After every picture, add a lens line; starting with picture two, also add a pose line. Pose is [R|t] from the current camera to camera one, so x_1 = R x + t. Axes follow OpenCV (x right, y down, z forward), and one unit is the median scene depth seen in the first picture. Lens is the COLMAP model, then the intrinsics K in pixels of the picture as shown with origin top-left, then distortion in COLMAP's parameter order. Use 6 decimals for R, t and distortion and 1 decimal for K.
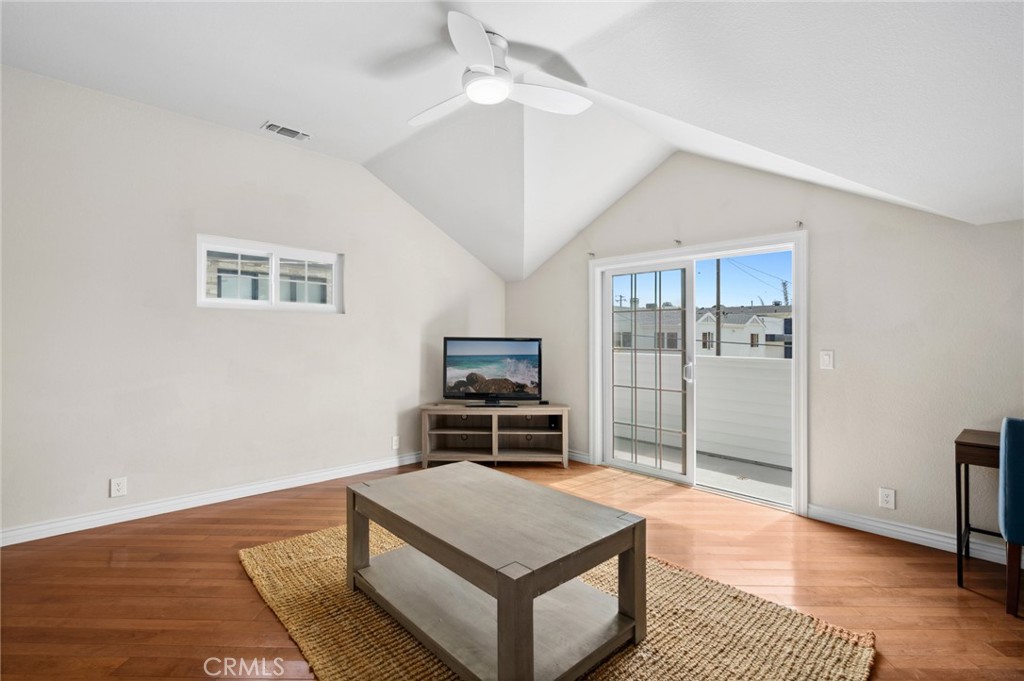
lens RADIAL K [[471.4, 0, 512.1], [0, 471.4, 333.3], [0, 0, 1]] dist [-0.001841, -0.000978]
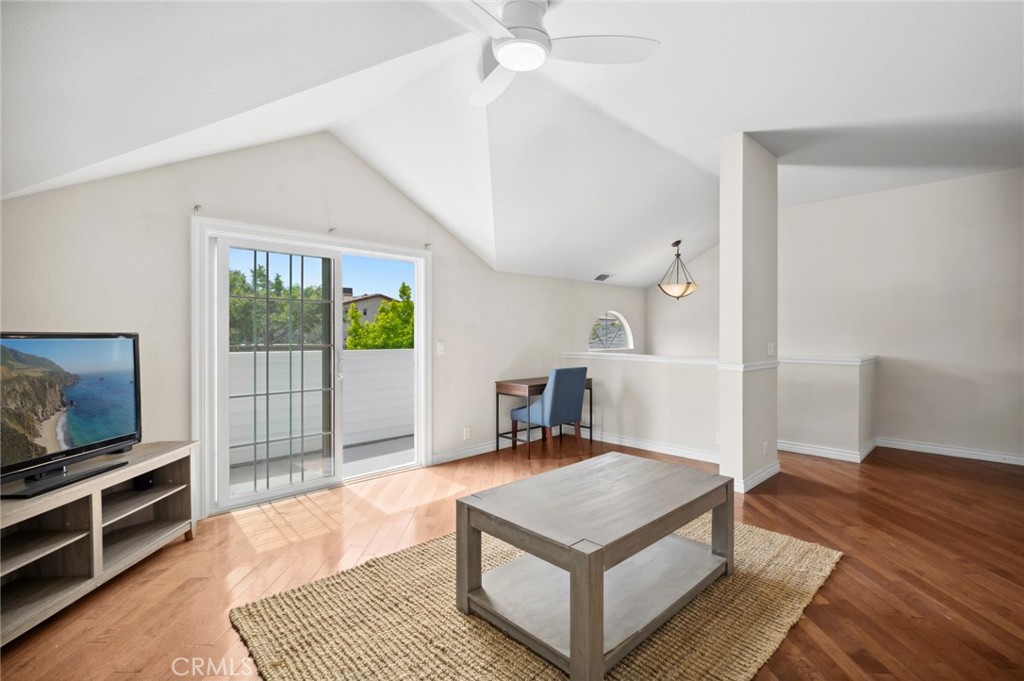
lens RADIAL K [[471.4, 0, 512.1], [0, 471.4, 333.3], [0, 0, 1]] dist [-0.001841, -0.000978]
pose [[-0.016849, -0.005355, 0.999844, -0.571309], [-0.010567, 0.999931, 0.005177, 0.003299], [-0.999802, -0.010478, -0.016905, 0.633590]]
